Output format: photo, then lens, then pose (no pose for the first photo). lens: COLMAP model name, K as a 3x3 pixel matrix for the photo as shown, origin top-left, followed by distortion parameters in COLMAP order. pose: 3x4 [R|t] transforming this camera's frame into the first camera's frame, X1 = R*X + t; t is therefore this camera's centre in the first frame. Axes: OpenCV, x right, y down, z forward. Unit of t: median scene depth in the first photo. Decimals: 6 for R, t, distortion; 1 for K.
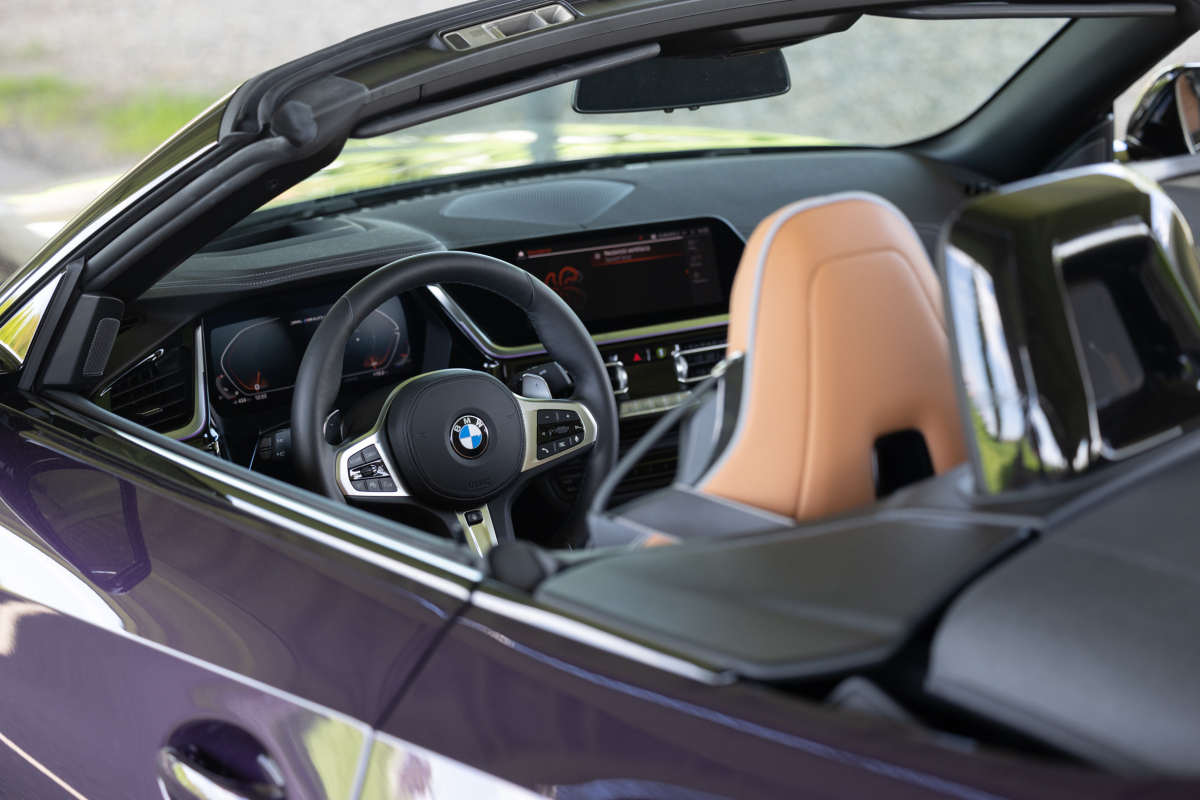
lens RADIAL K [[2658.2, 0, 603.4], [0, 2658.2, 400.6], [0, 0, 1]] dist [-0.115224, 0.000000]
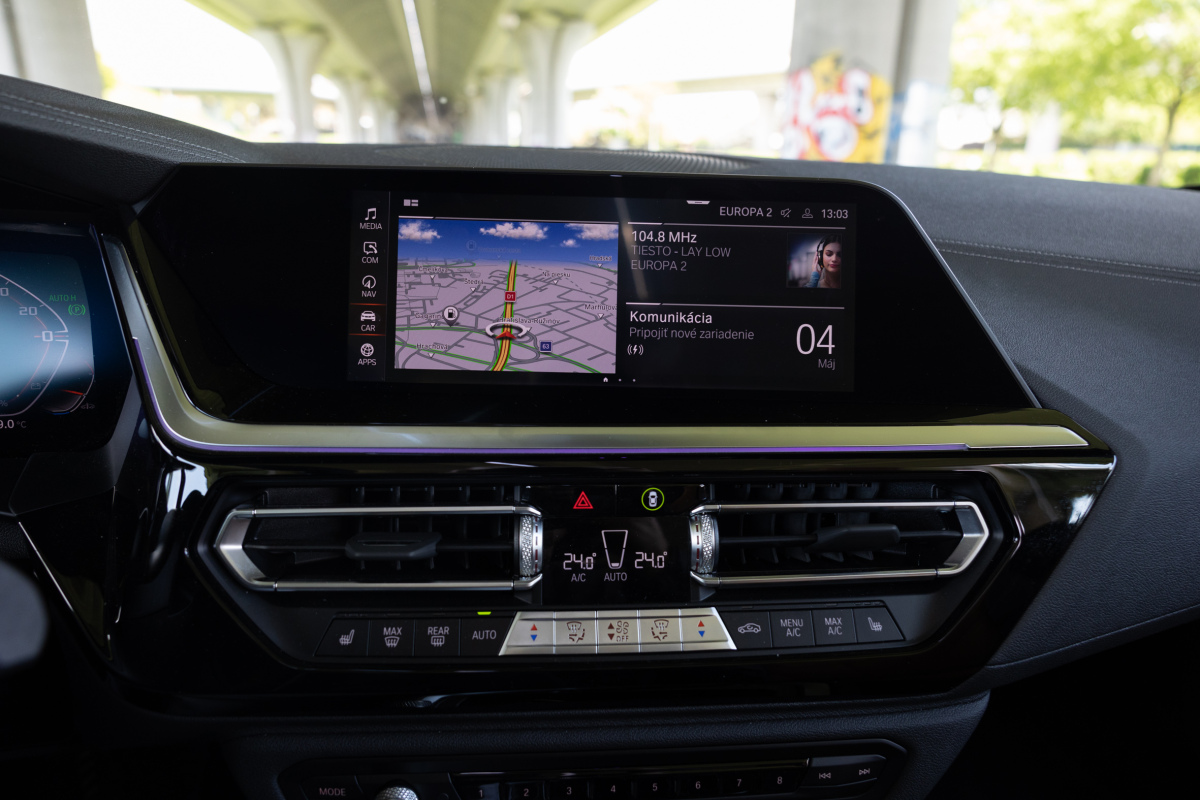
lens RADIAL K [[795.2, 0, 598.6], [0, 795.2, 384.3], [0, 0, 1]] dist [0.003639, -0.002636]
pose [[0.932292, 0.173223, -0.317531, 0.055086], [-0.162382, 0.984871, 0.060513, -0.045954], [0.323209, -0.004855, 0.946315, 1.019938]]
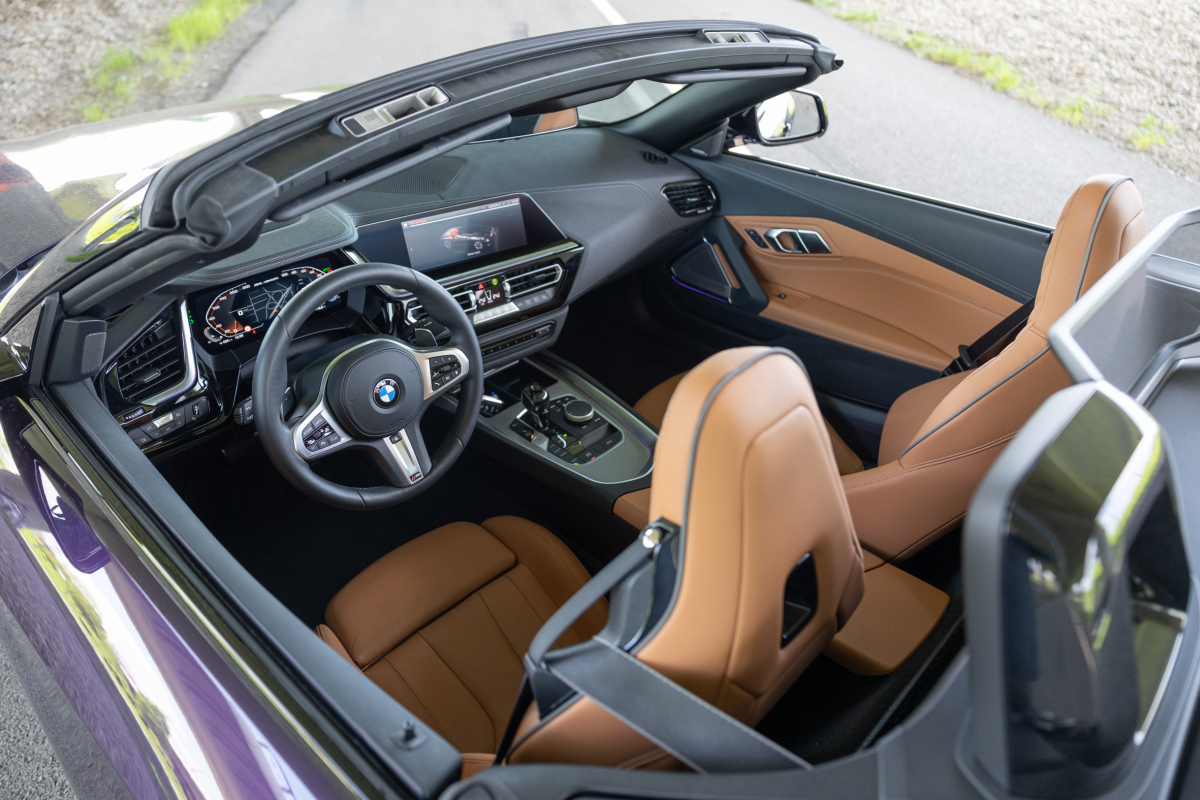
lens RADIAL K [[795.2, 0, 598.4], [0, 795.2, 402.3], [0, 0, 1]] dist [0.003639, -0.002636]
pose [[0.974818, -0.066149, 0.212967, -0.030665], [-0.008392, 0.943436, 0.331450, -0.130120], [-0.222846, -0.324890, 0.919122, 0.572147]]
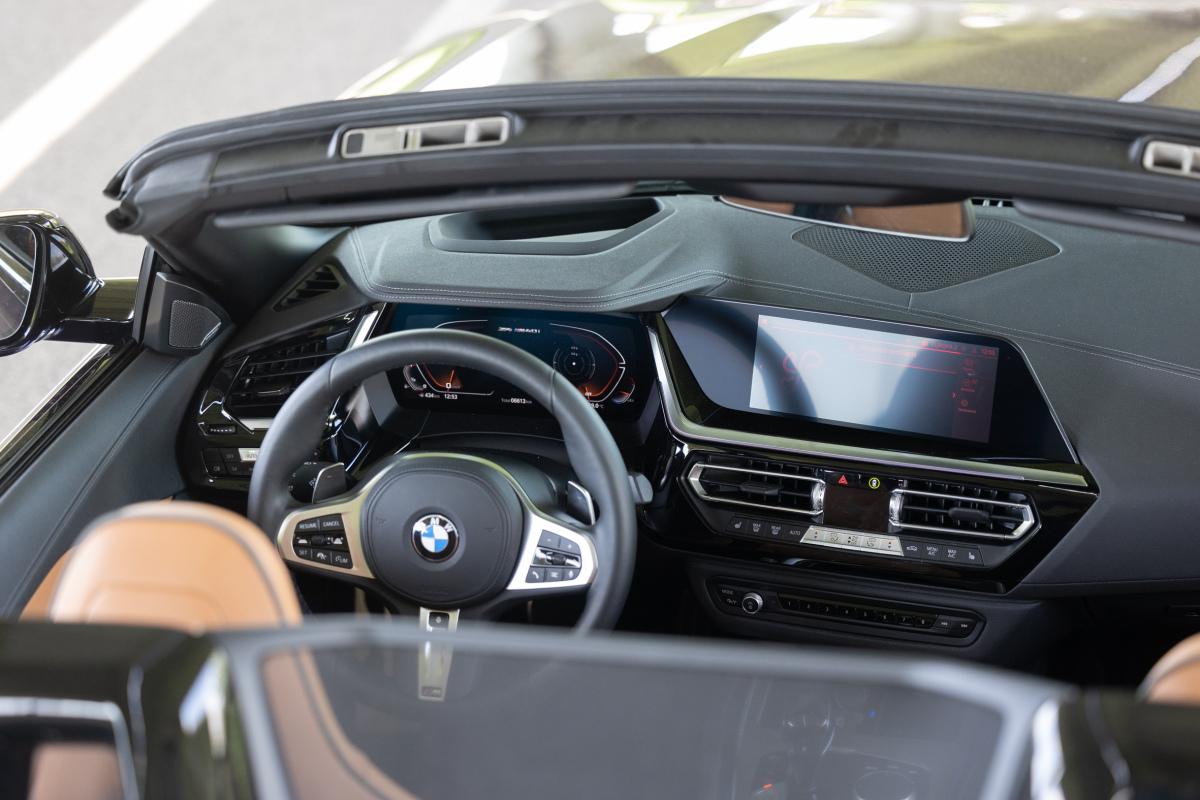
lens RADIAL K [[3089.5, 0, 598.4], [0, 3089.5, 401.9], [0, 0, 1]] dist [0.009030, 0.000000]
pose [[0.693314, 0.318205, -0.646576, 0.664293], [-0.182893, 0.945551, 0.269228, -0.328854], [0.697040, -0.068406, 0.713761, 0.289070]]
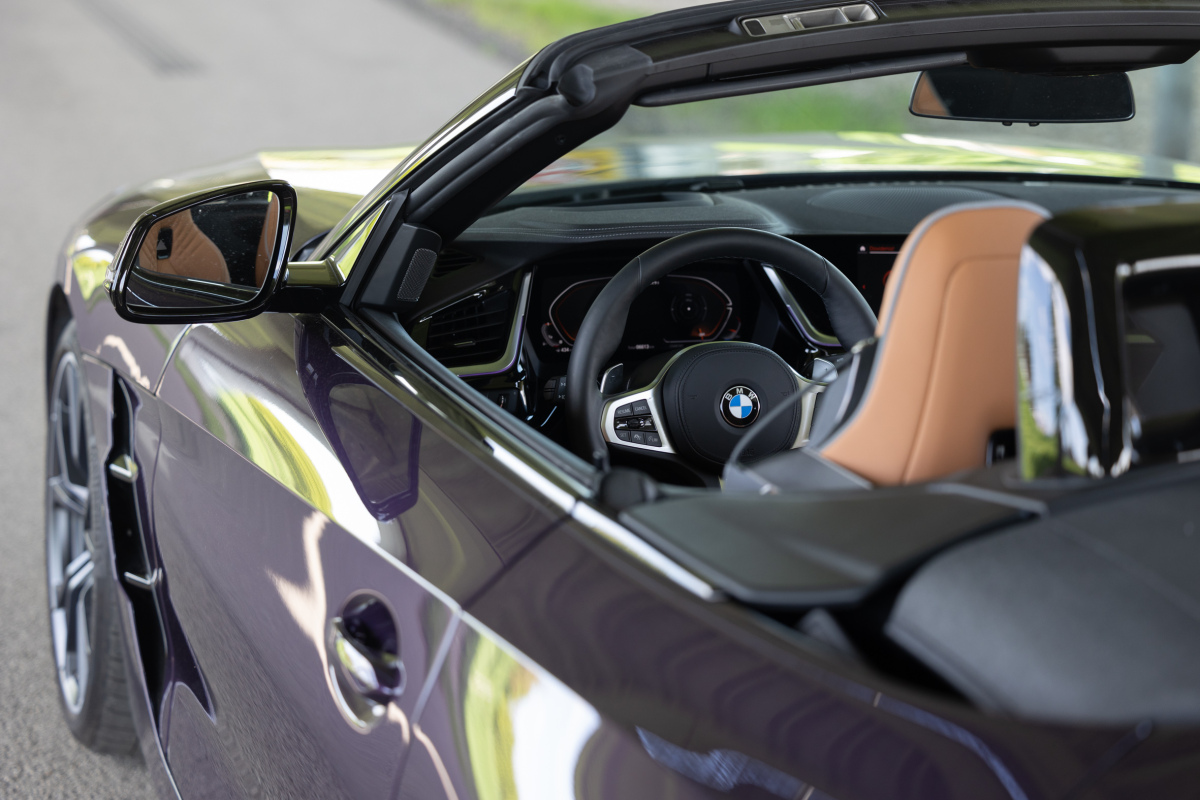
lens RADIAL K [[3019.6, 0, 600.9], [0, 3019.6, 396.8], [0, 0, 1]] dist [0.028904, 0.000000]
pose [[0.956492, 0.139144, -0.256440, 0.203308], [-0.144157, 0.989555, -0.000755, 0.018829], [0.253656, 0.037690, 0.966560, -0.164161]]
